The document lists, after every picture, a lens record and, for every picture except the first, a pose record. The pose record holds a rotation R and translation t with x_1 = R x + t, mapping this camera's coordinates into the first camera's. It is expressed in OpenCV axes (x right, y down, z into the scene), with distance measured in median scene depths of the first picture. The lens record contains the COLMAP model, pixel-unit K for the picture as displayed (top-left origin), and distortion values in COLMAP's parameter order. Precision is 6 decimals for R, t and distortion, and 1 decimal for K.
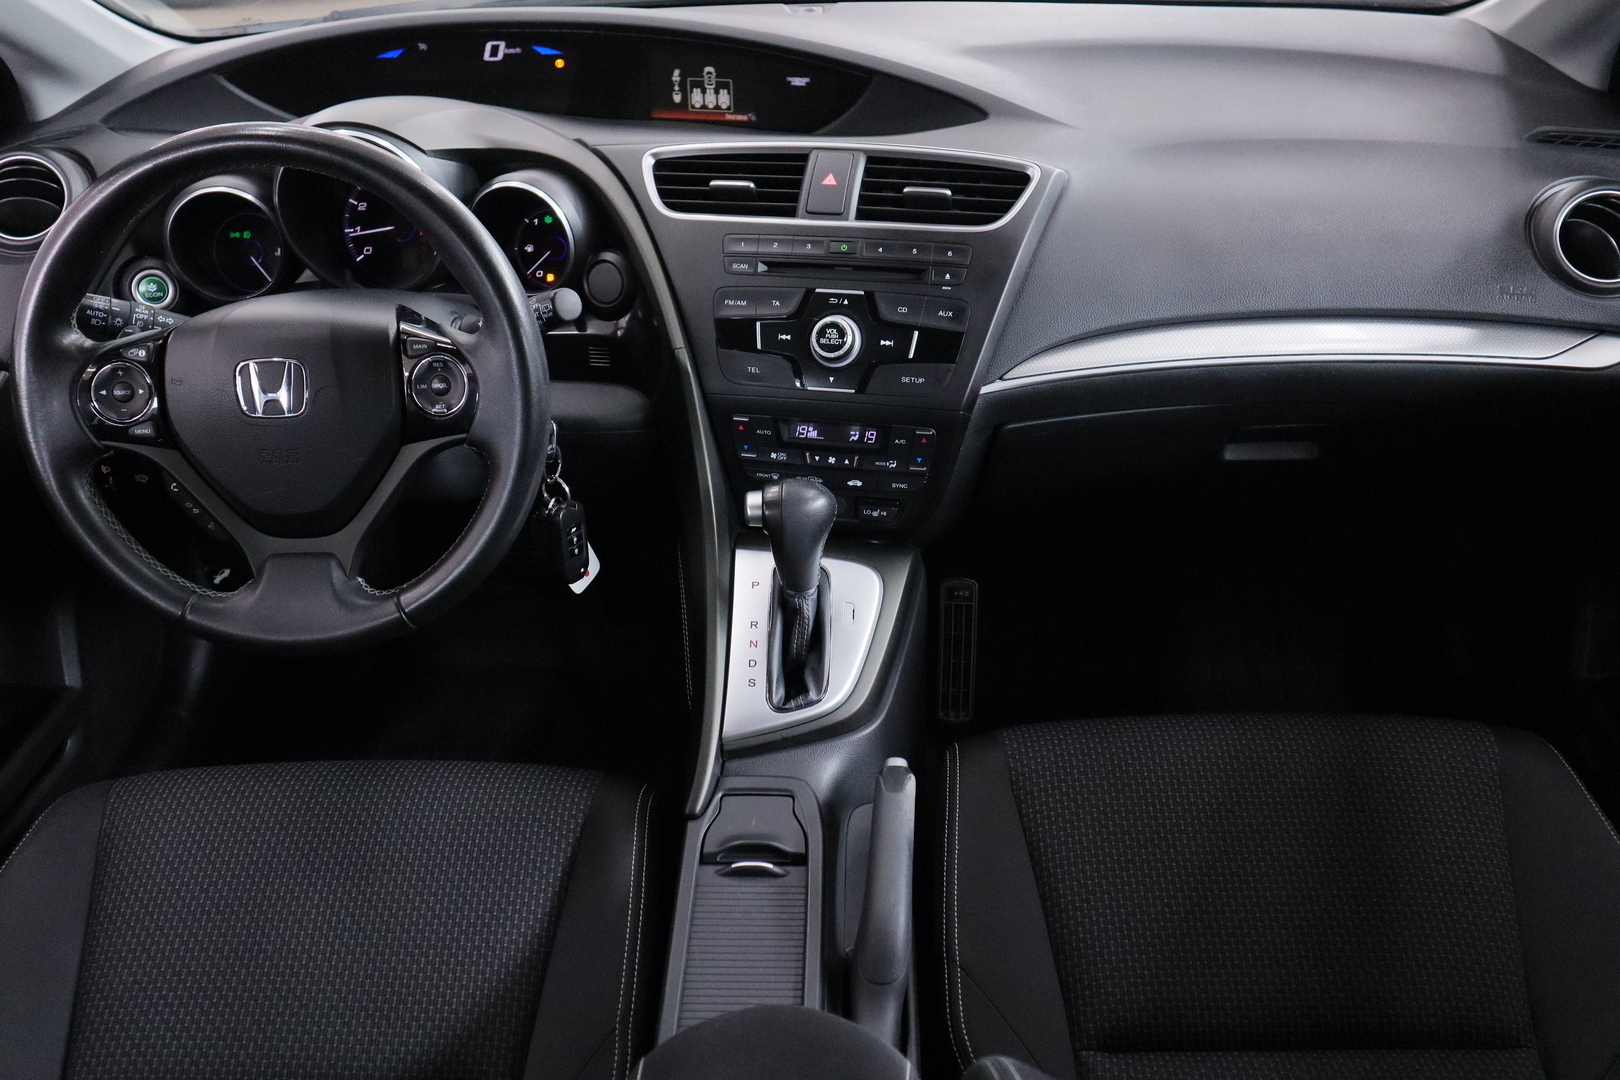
lens RADIAL K [[1398.1, 0, 809.6], [0, 1398.1, 547.1], [0, 0, 1]] dist [0.005775, 0.019090]
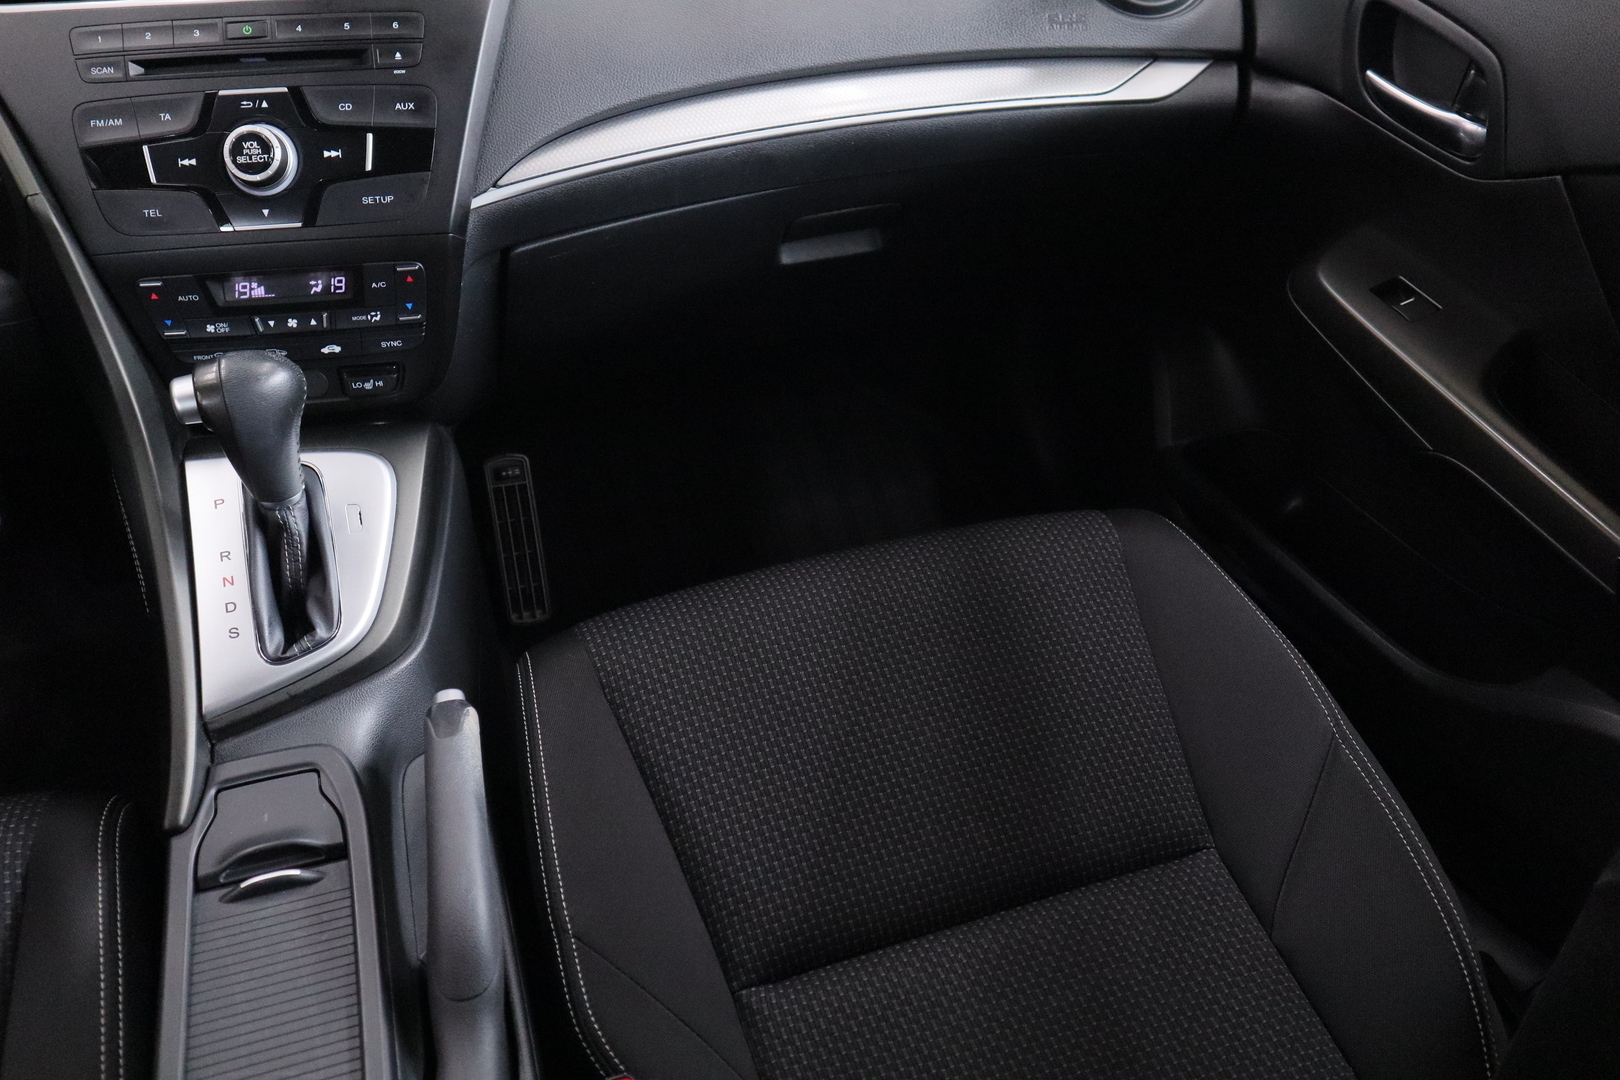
lens RADIAL K [[1287.4, 0, 819.5], [0, 1287.4, 551.2], [0, 0, 1]] dist [-0.014232, -0.003102]
pose [[0.937061, -0.189077, 0.293541, 0.057273], [0.162215, 0.980201, 0.113540, 0.026842], [-0.309197, -0.058777, 0.949180, 0.252527]]
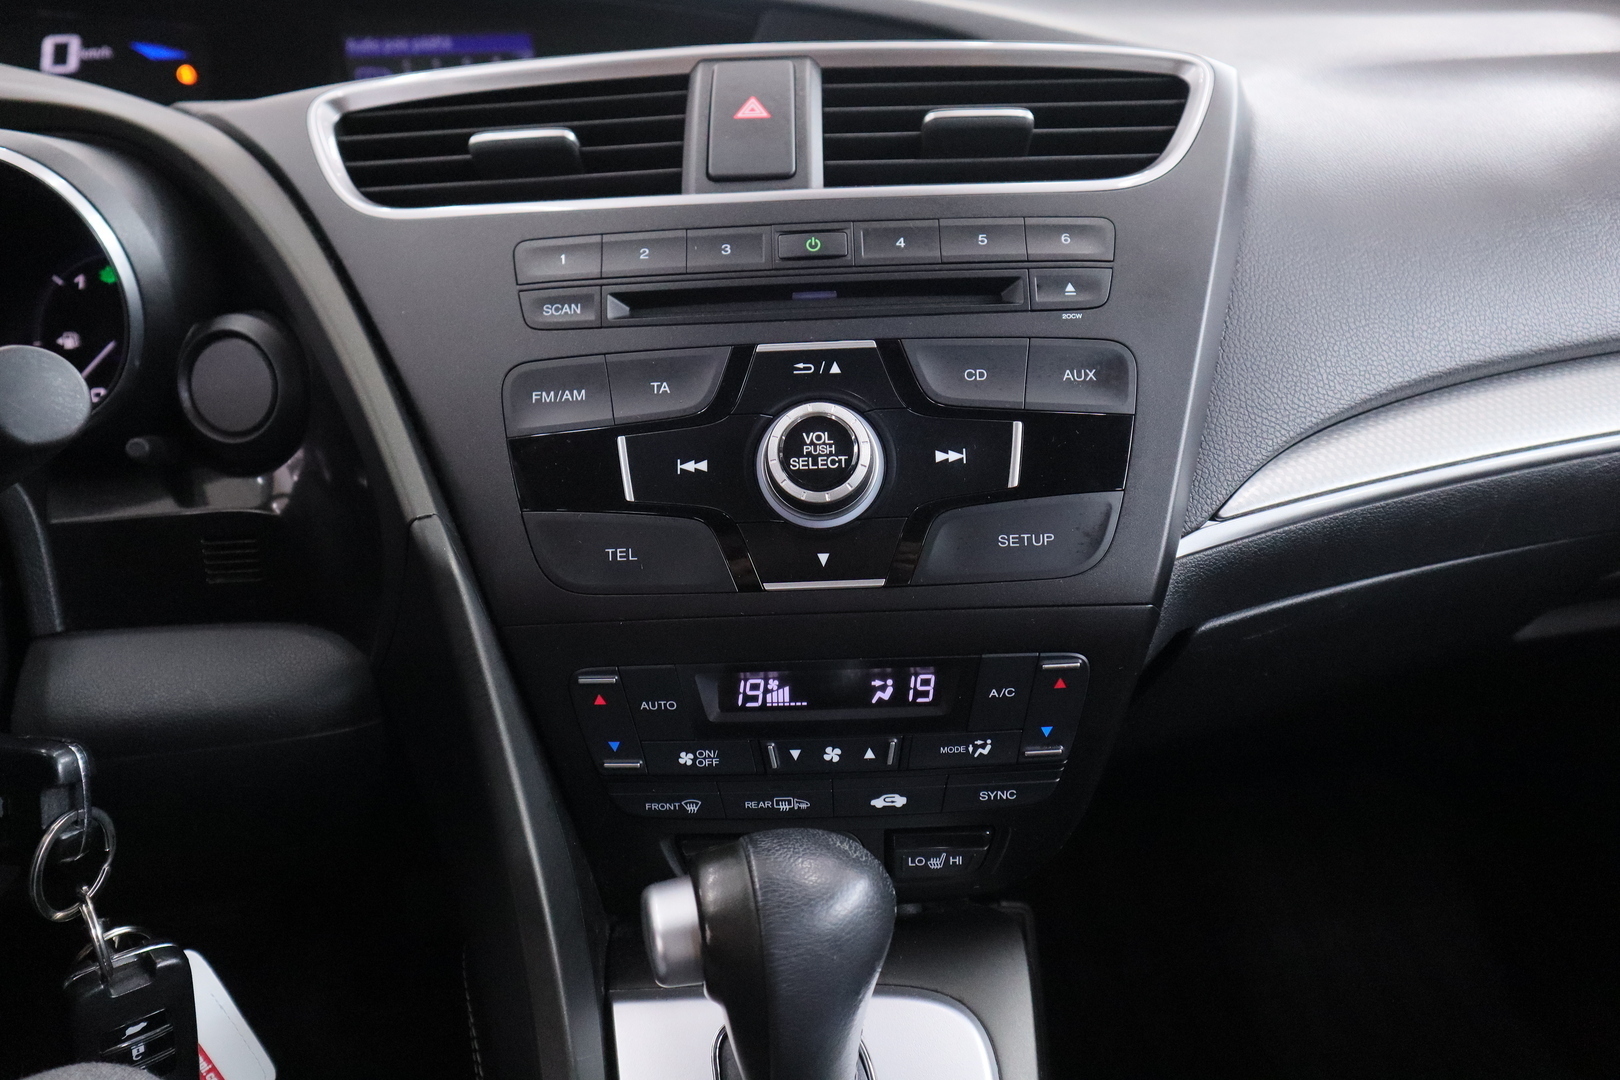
lens RADIAL K [[1216.0, 0, 810.8], [0, 1216.0, 542.8], [0, 0, 1]] dist [-0.018255, -0.006455]
pose [[0.976817, -0.093947, 0.192363, -0.054247], [0.120747, 0.983775, -0.132690, -0.078598], [-0.176776, 0.152841, 0.972312, 0.662092]]
